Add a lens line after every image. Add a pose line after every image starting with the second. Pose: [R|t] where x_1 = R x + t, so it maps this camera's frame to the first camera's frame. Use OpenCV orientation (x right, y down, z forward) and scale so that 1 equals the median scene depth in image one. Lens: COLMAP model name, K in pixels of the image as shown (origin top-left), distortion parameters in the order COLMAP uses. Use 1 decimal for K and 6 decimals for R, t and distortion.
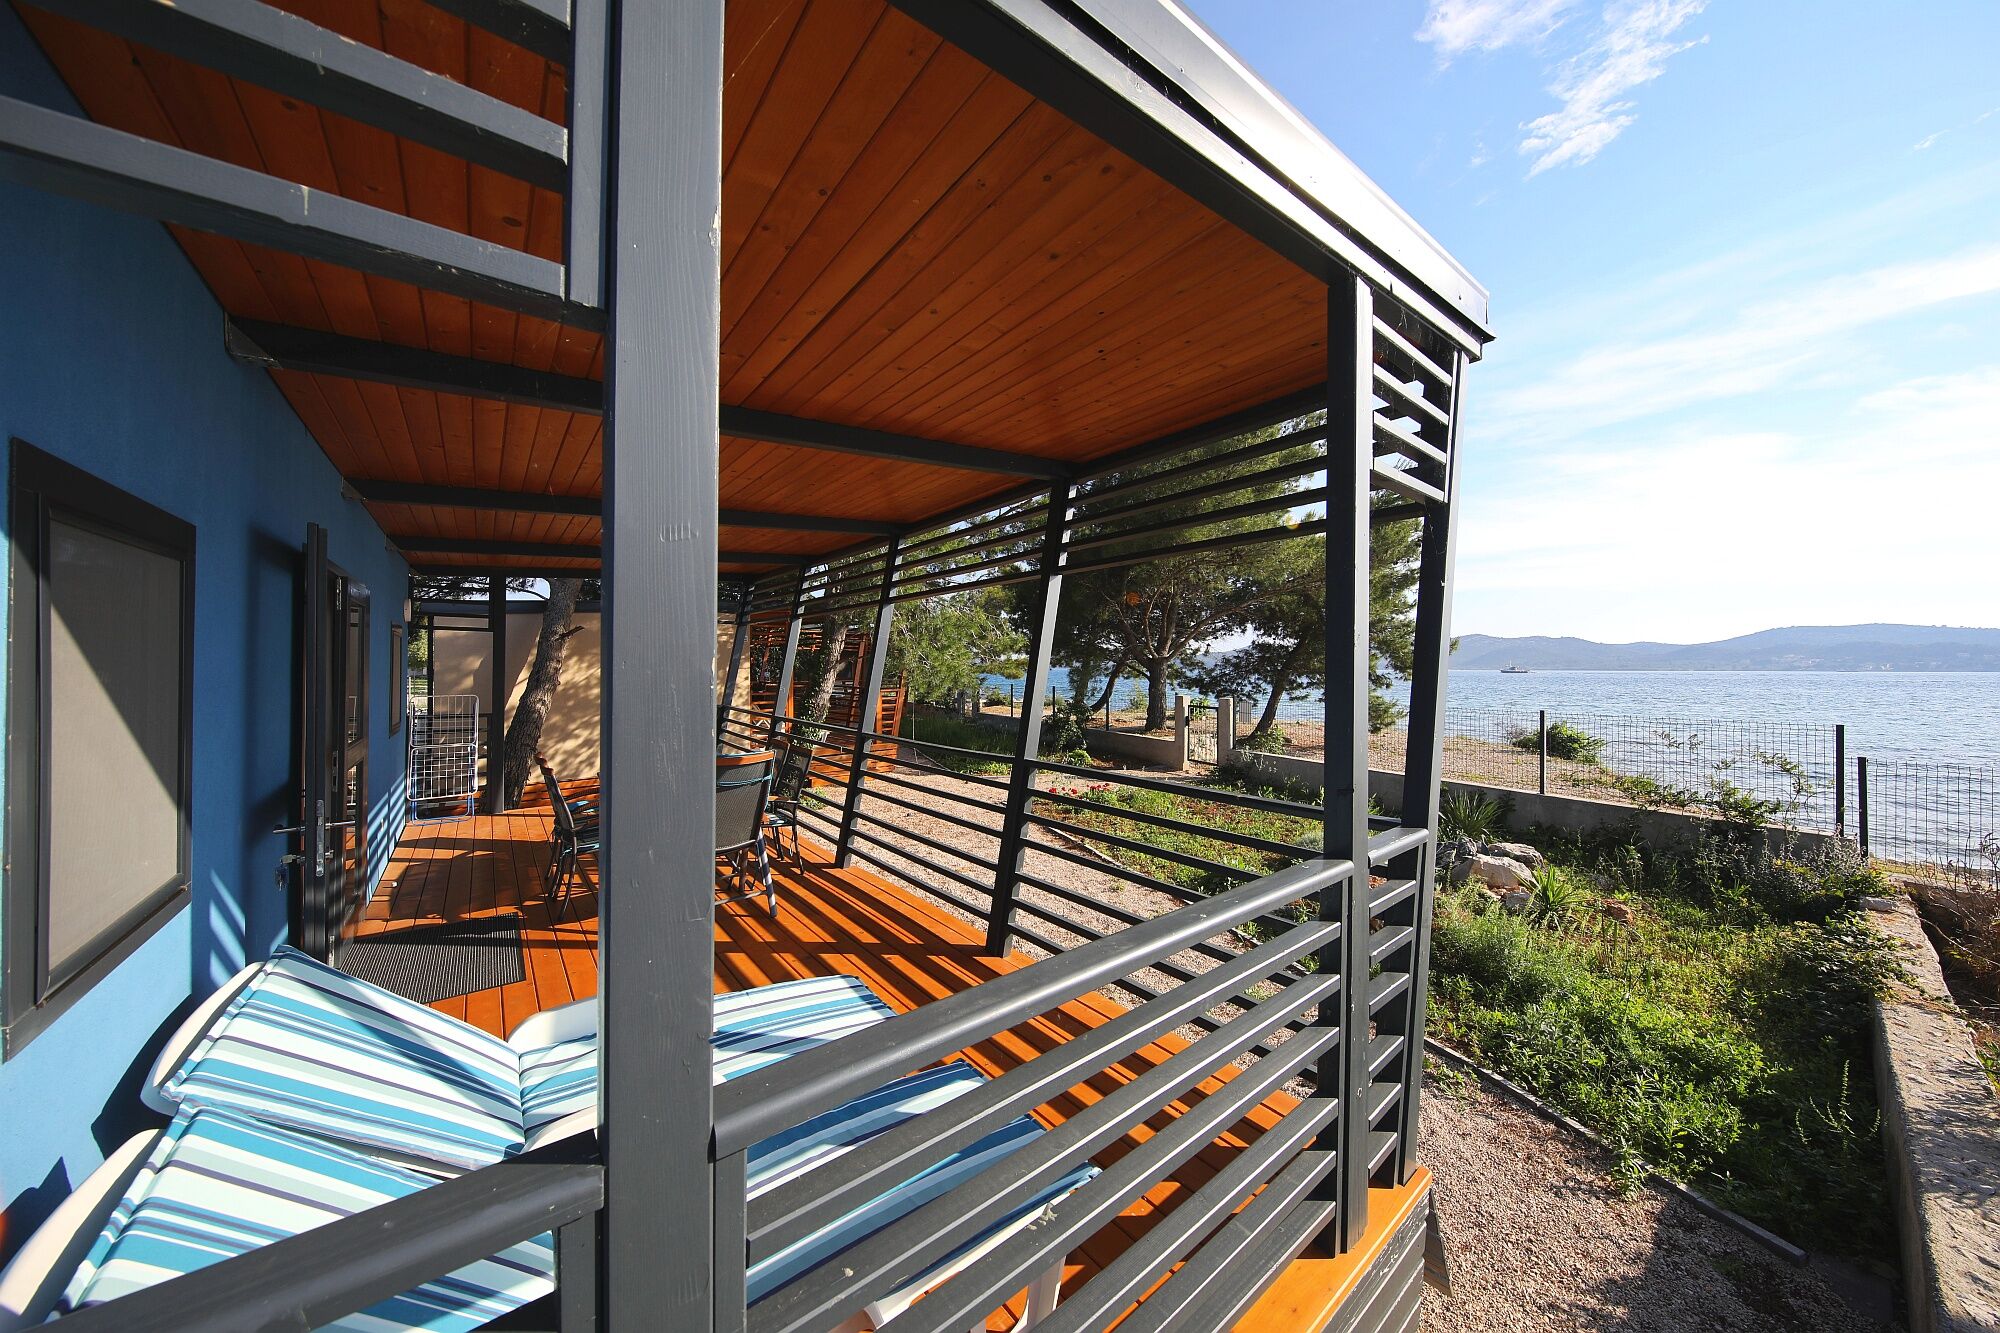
lens RADIAL K [[638.7, 0, 1000.0], [0, 638.7, 666.5], [0, 0, 1]] dist [0.022827, 0.000001]
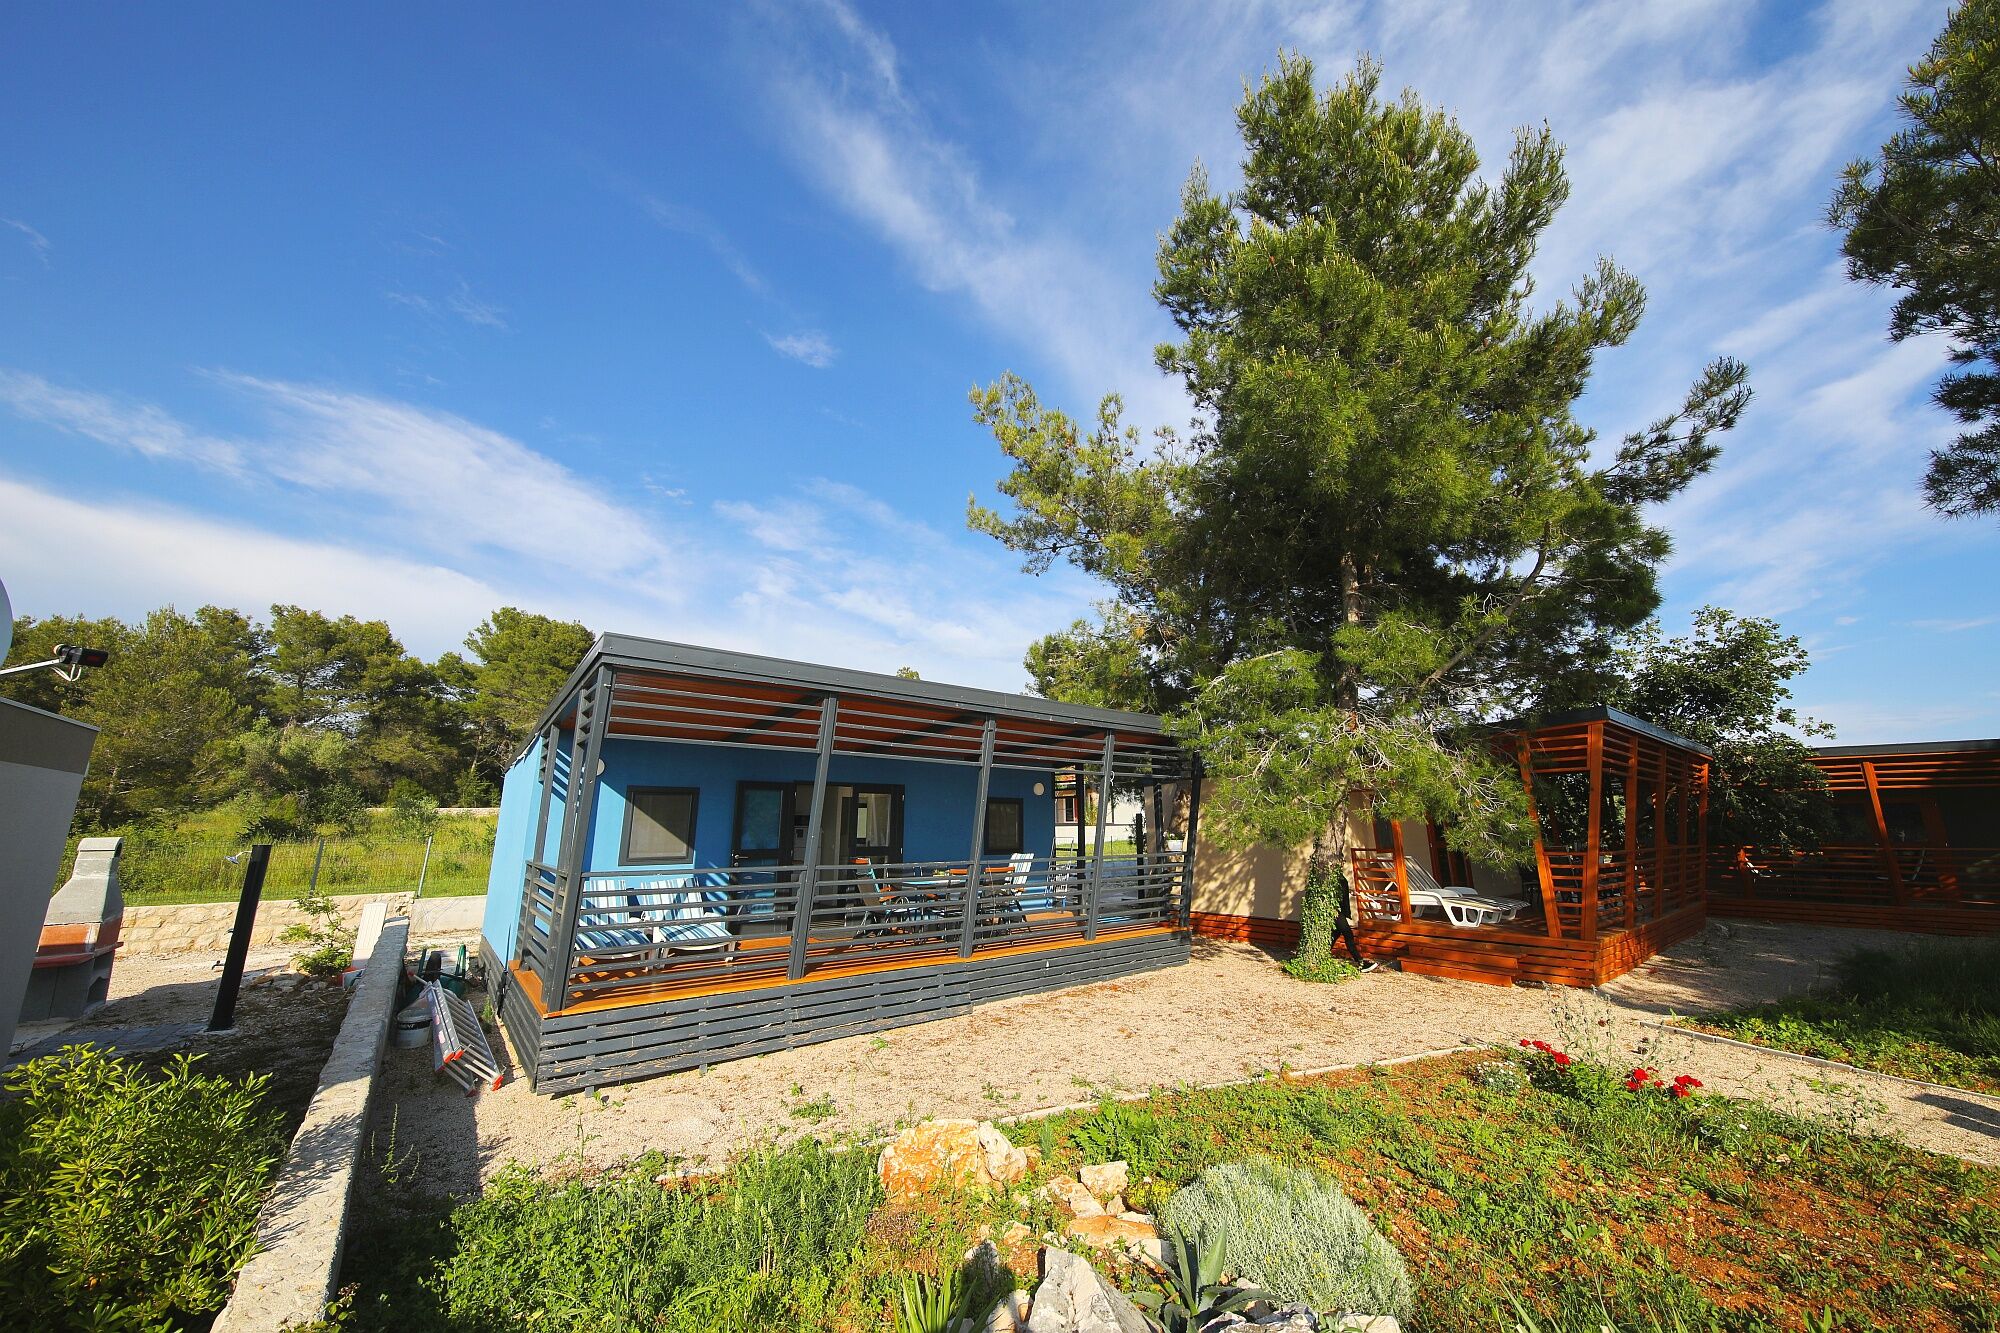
lens RADIAL K [[729.2, 0, 1000.0], [0, 729.2, 666.5], [0, 0, 1]] dist [0.000010, 0.000078]
pose [[0.006648, -0.216476, -0.976265, 0.850542], [-0.000554, 0.976286, -0.216485, 0.013242], [0.999978, 0.001980, 0.006371, 0.609716]]
